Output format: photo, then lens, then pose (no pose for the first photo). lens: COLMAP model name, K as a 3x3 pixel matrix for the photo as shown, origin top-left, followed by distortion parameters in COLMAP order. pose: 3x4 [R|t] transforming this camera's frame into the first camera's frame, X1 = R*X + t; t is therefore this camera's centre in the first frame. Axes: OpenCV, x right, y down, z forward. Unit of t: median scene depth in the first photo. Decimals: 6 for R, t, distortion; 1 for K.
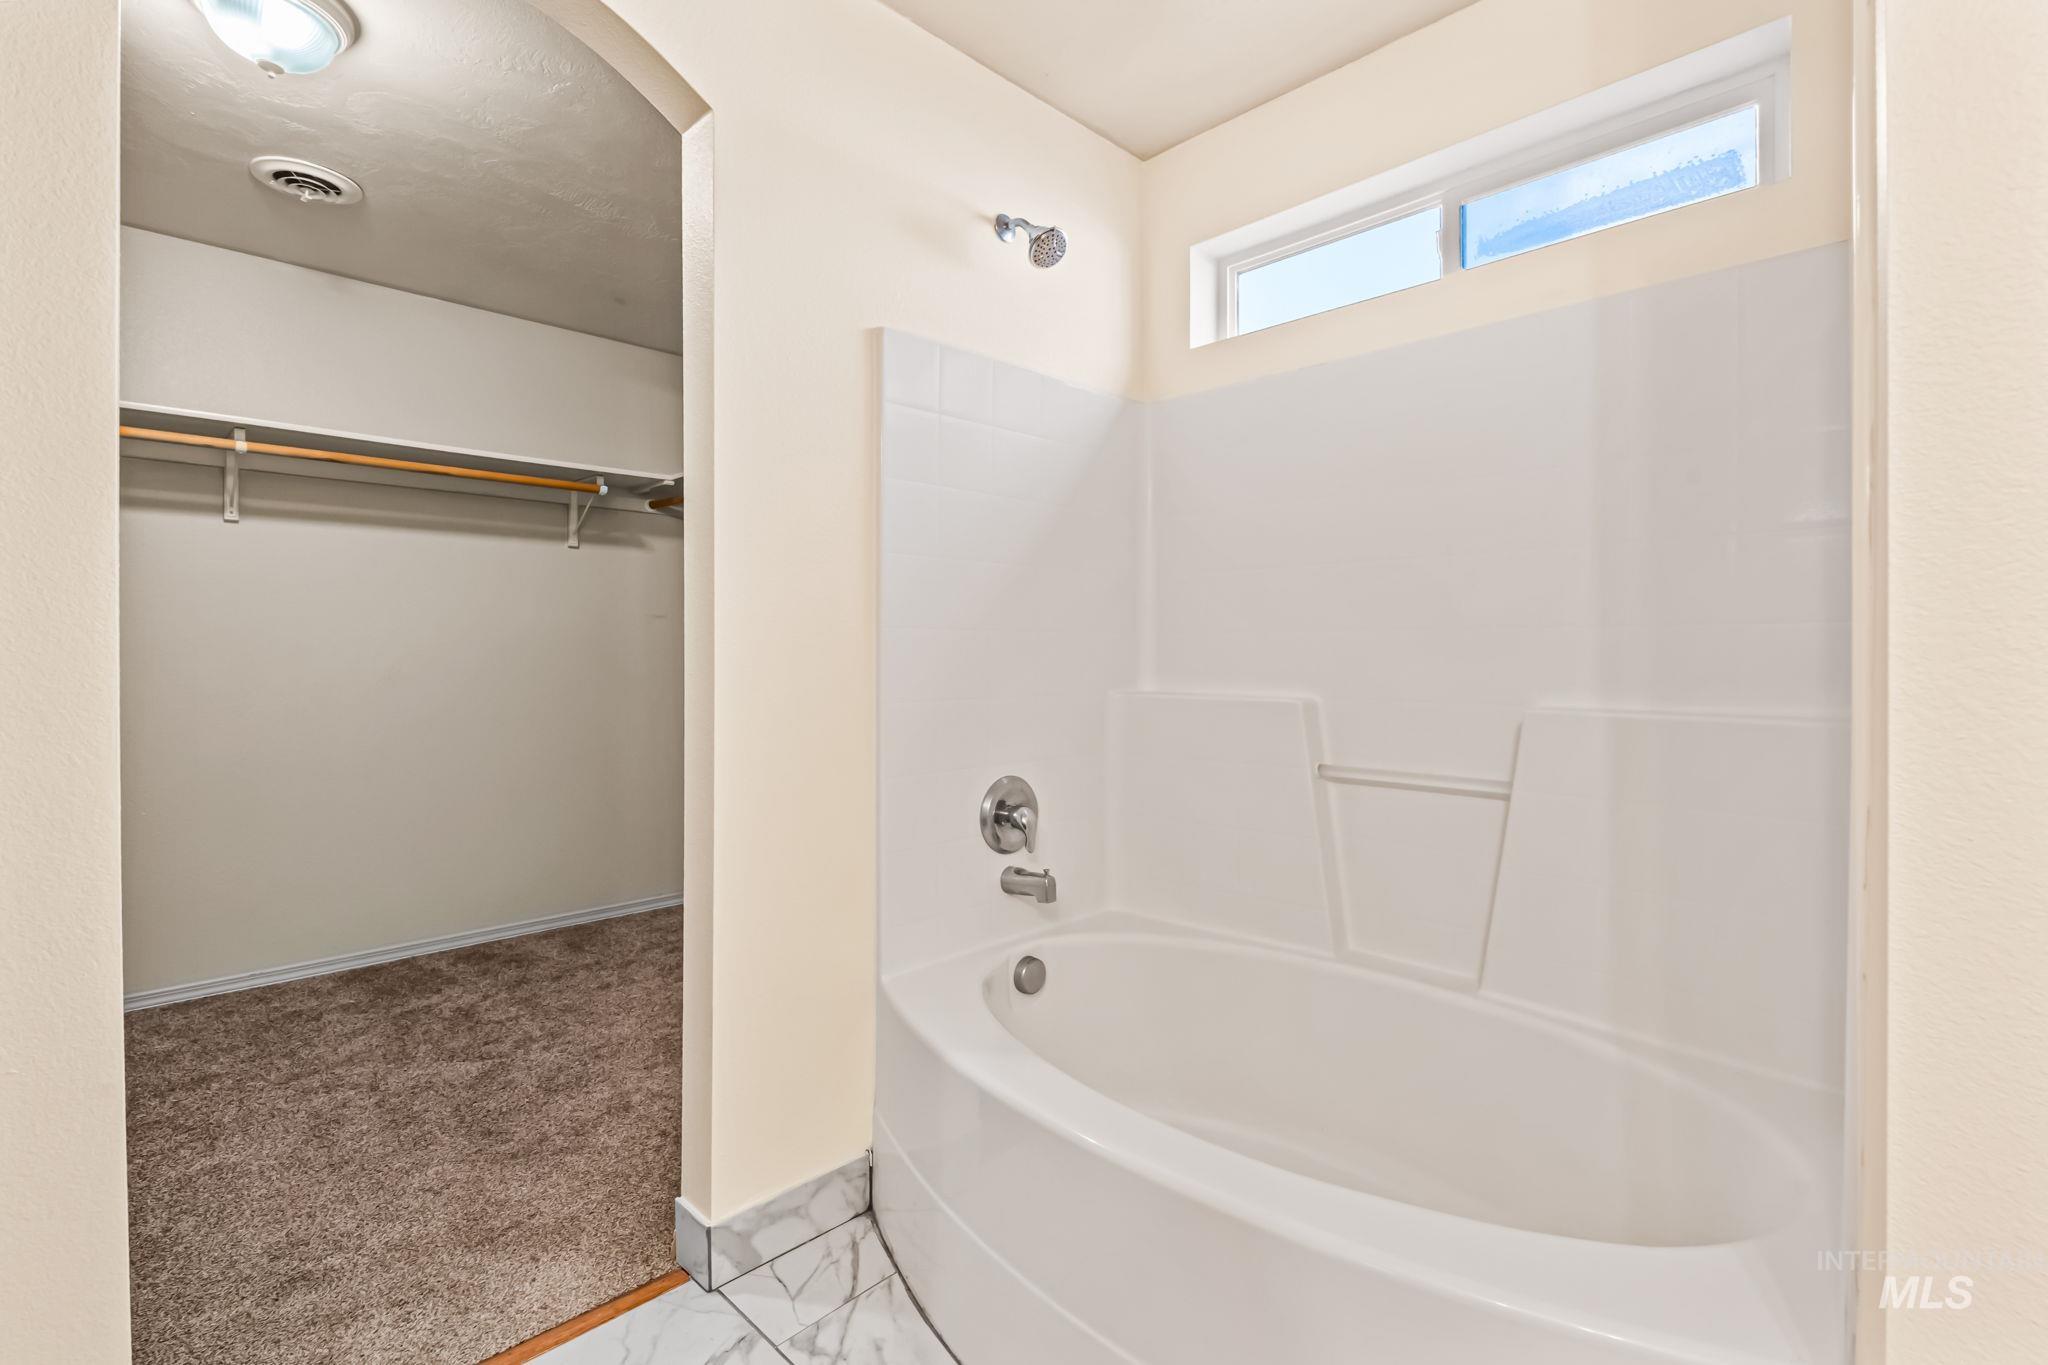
lens RADIAL K [[902.0, 0, 1024.1], [0, 902.0, 664.6], [0, 0, 1]] dist [-0.008202, -0.001044]
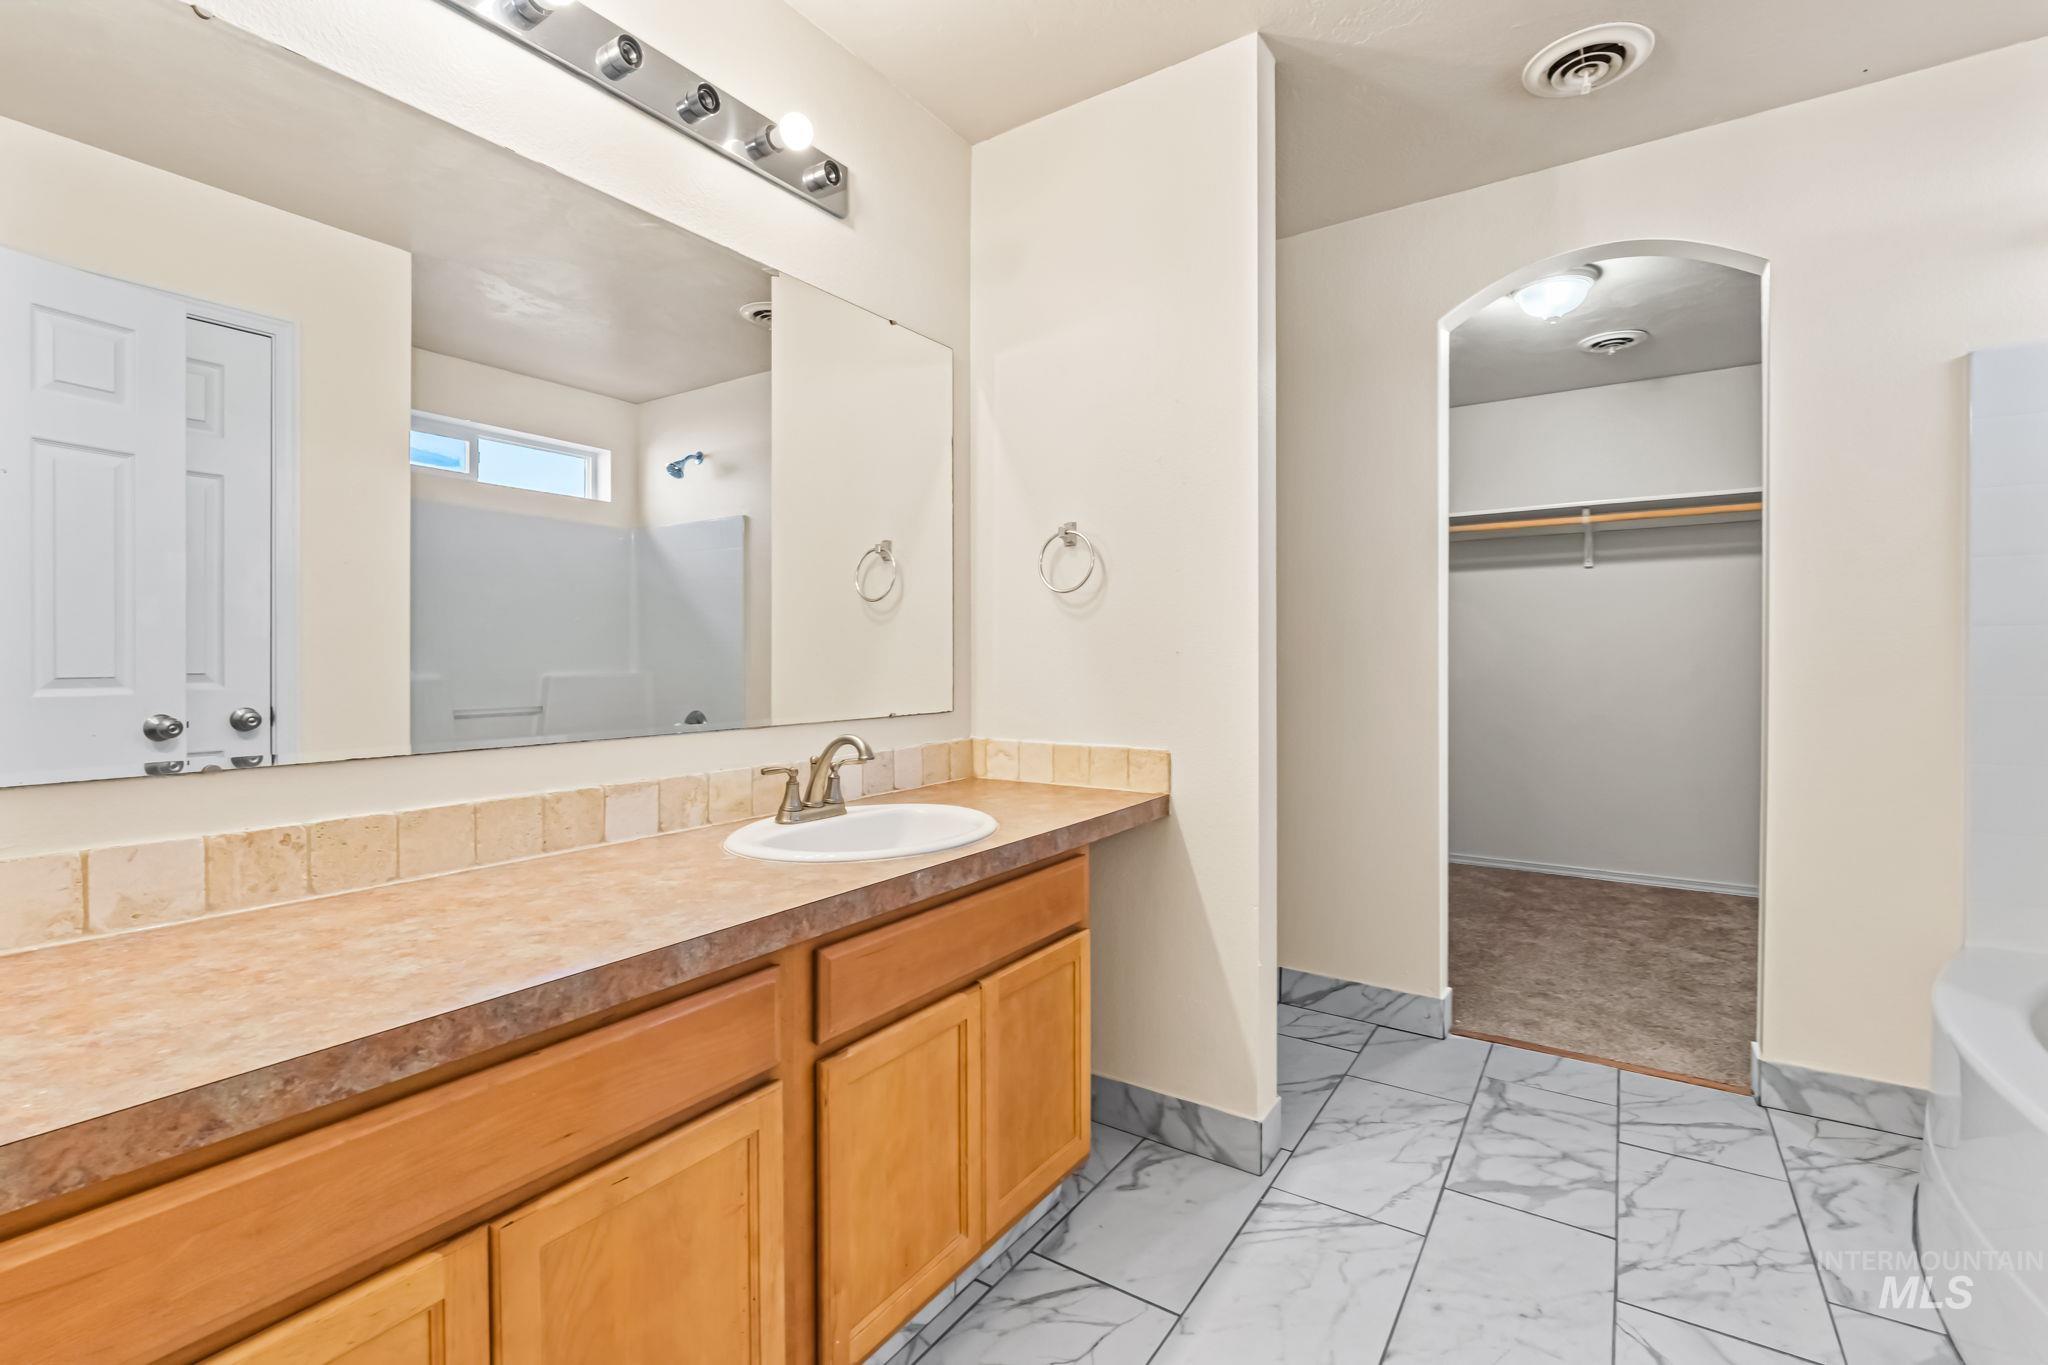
lens RADIAL K [[902.0, 0, 1028.0], [0, 902.0, 670.0], [0, 0, 1]] dist [-0.008202, -0.001044]
pose [[0.178790, 0.007349, -0.983860, 0.669618], [-0.004115, 0.999969, 0.006721, 0.010910], [0.983879, 0.002847, 0.178814, -0.309057]]
